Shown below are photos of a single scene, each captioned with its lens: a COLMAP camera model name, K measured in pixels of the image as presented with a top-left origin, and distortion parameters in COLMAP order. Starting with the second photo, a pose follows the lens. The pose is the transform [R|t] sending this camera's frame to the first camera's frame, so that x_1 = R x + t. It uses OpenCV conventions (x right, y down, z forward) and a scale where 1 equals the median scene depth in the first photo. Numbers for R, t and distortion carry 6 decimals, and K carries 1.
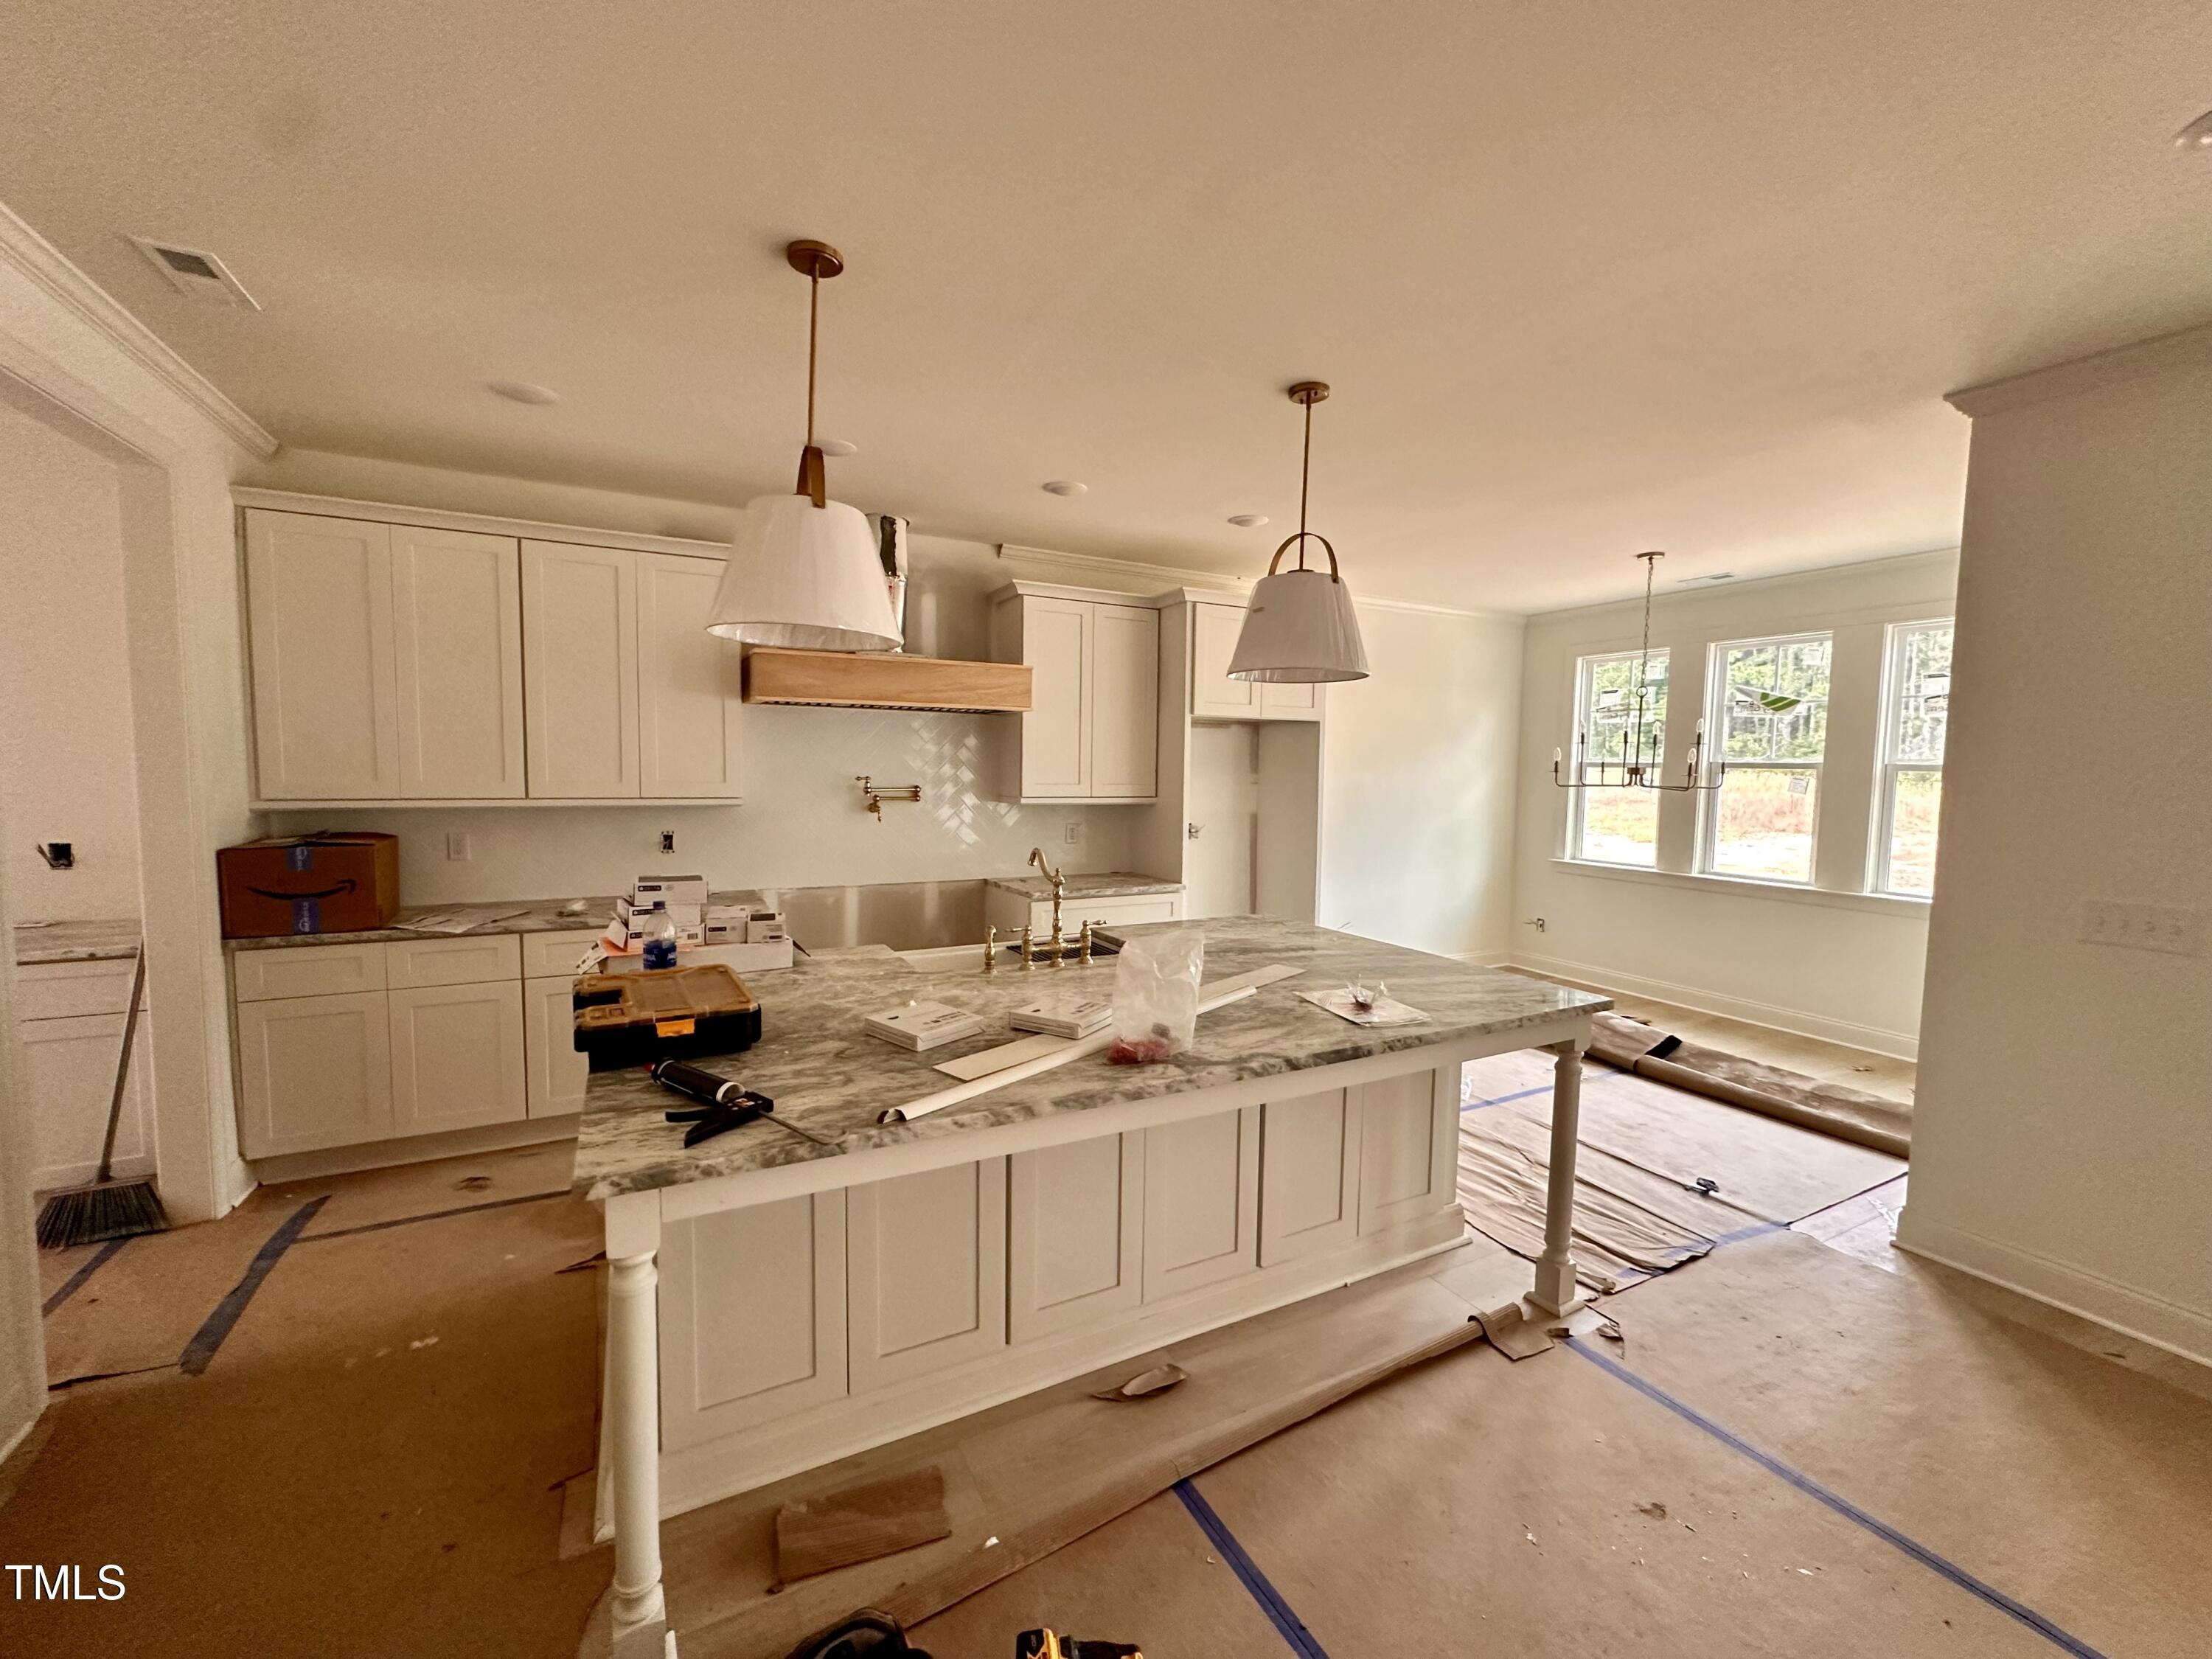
lens RADIAL K [[884.5, 0, 1101.3], [0, 884.5, 831.9], [0, 0, 1]] dist [-0.001403, -0.000135]
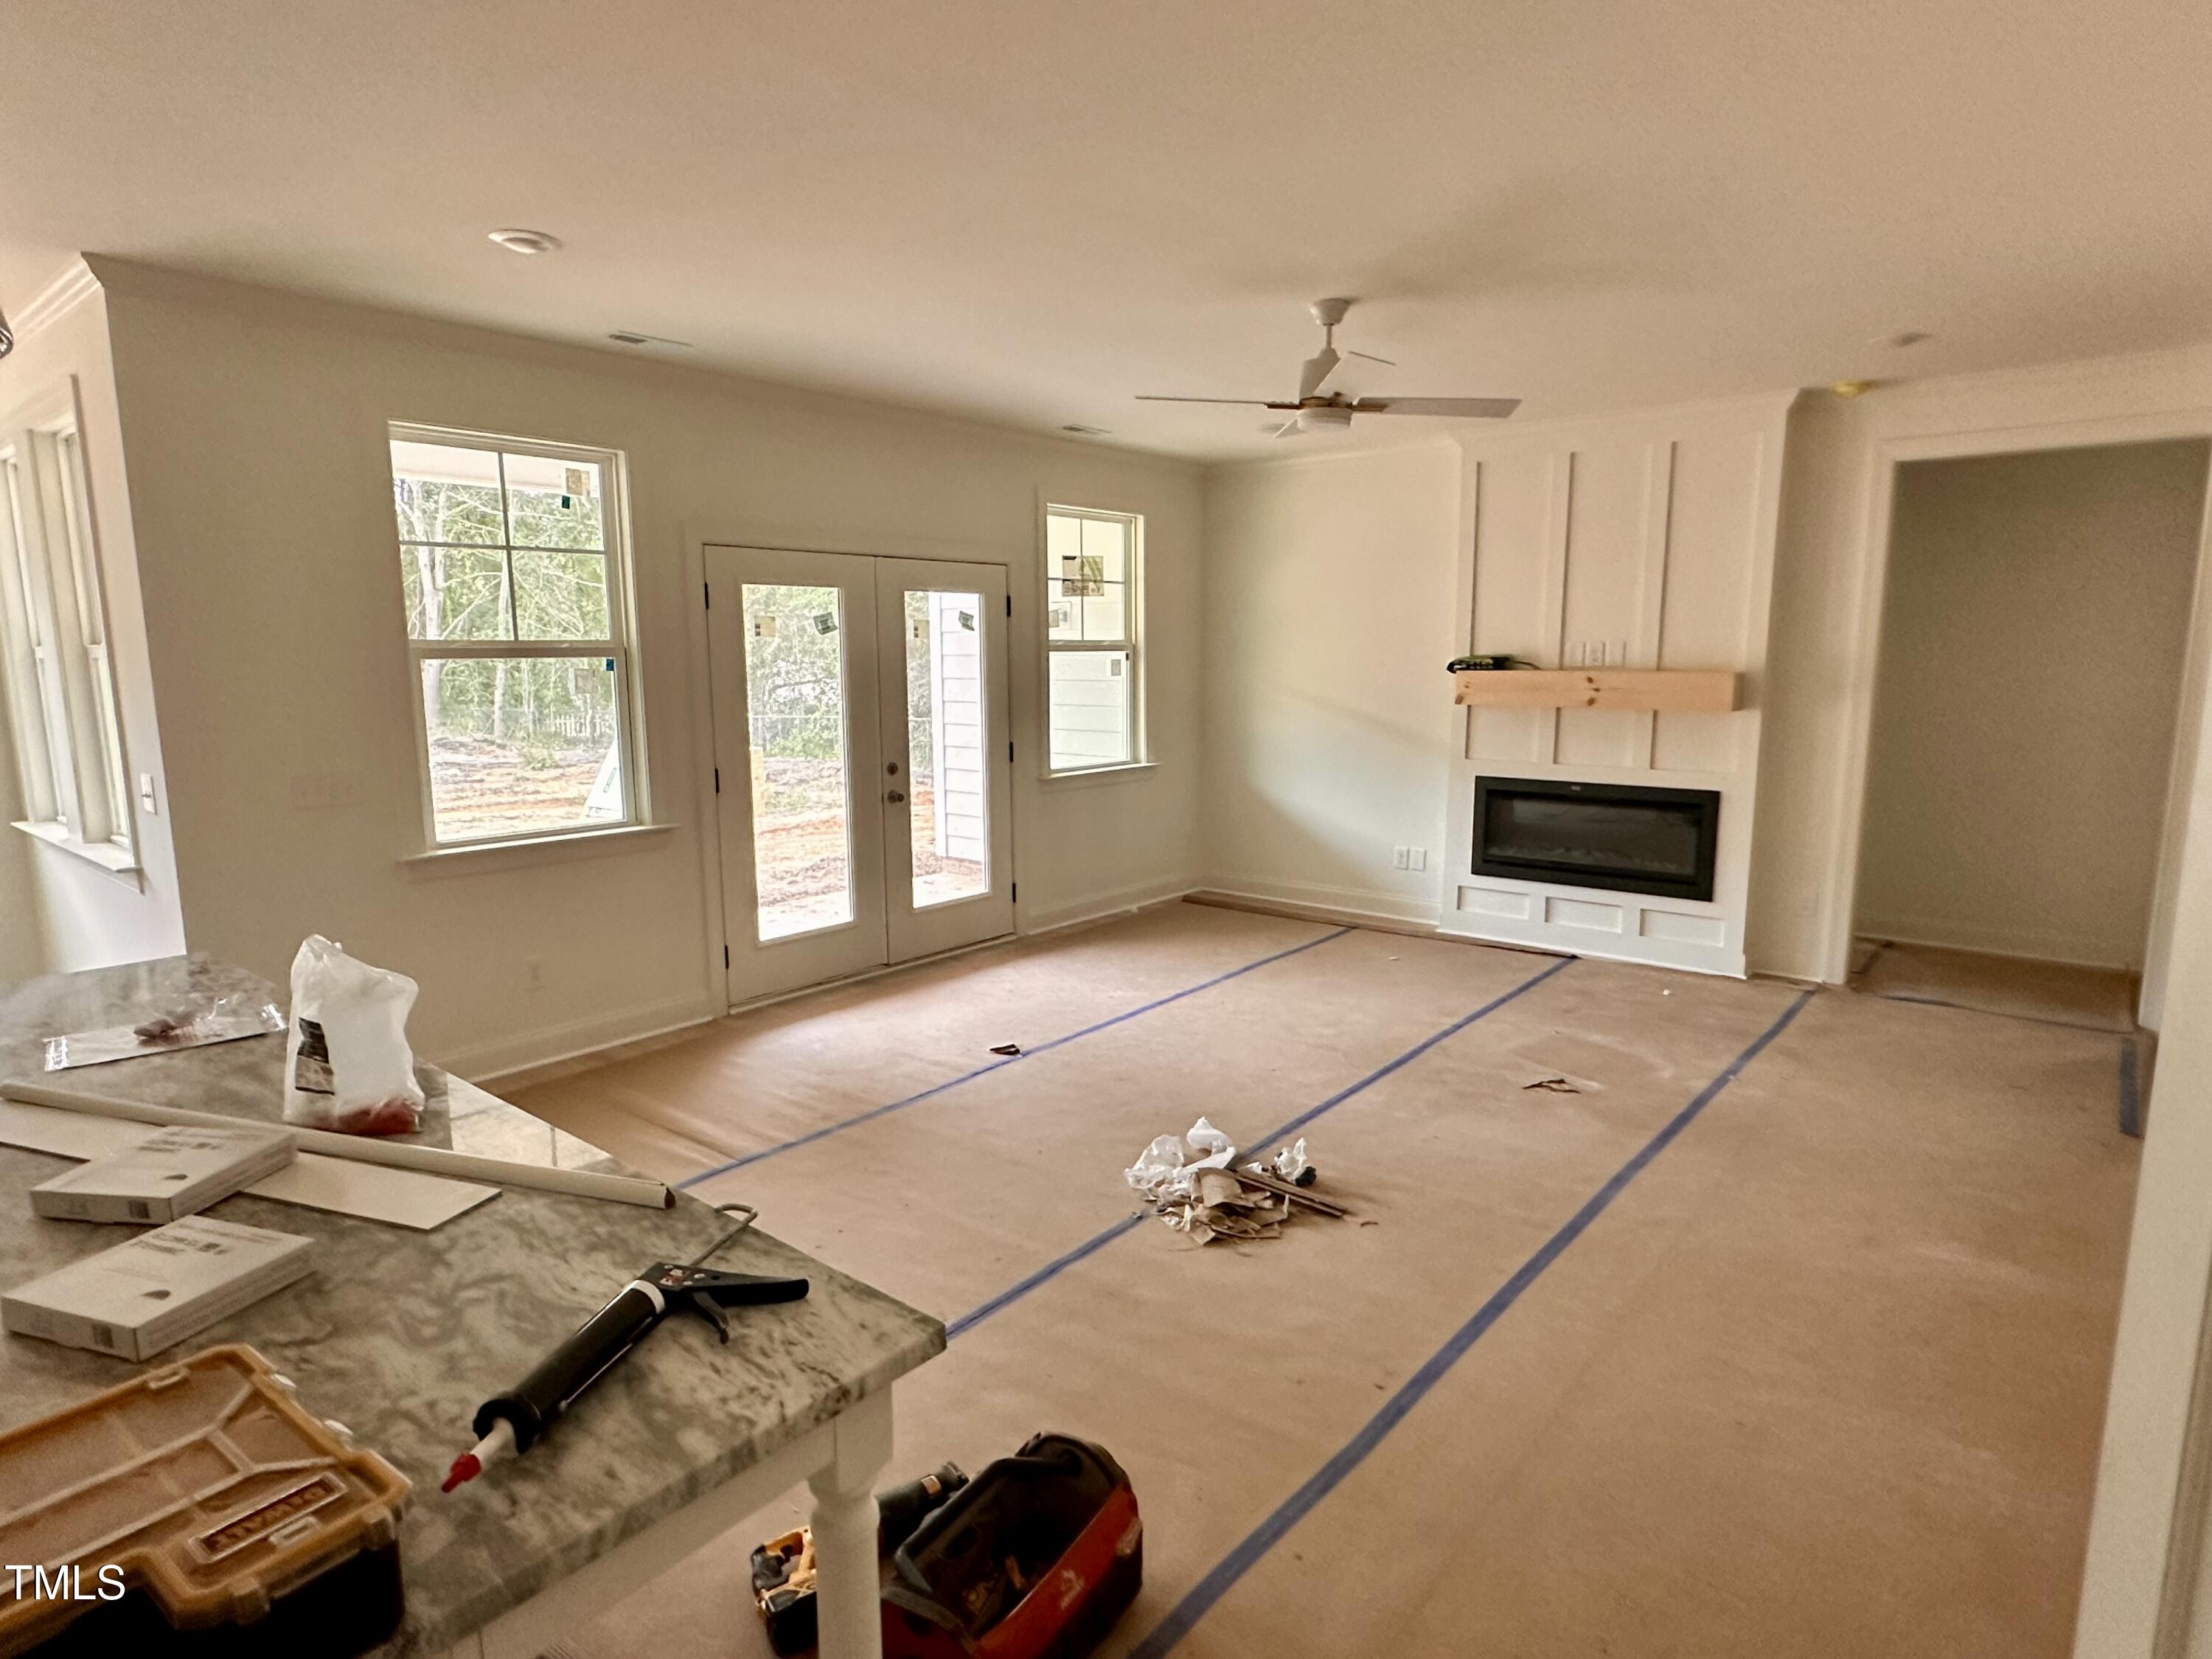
lens RADIAL K [[1220.5, 0, 1112.4], [0, 1220.5, 827.8], [0, 0, 1]] dist [0.028732, 0.000791]
pose [[-0.388778, -0.143736, 0.910050, -1.097935], [0.073389, 0.979786, 0.186102, -0.109746], [-0.918404, 0.139140, -0.370370, 0.886620]]
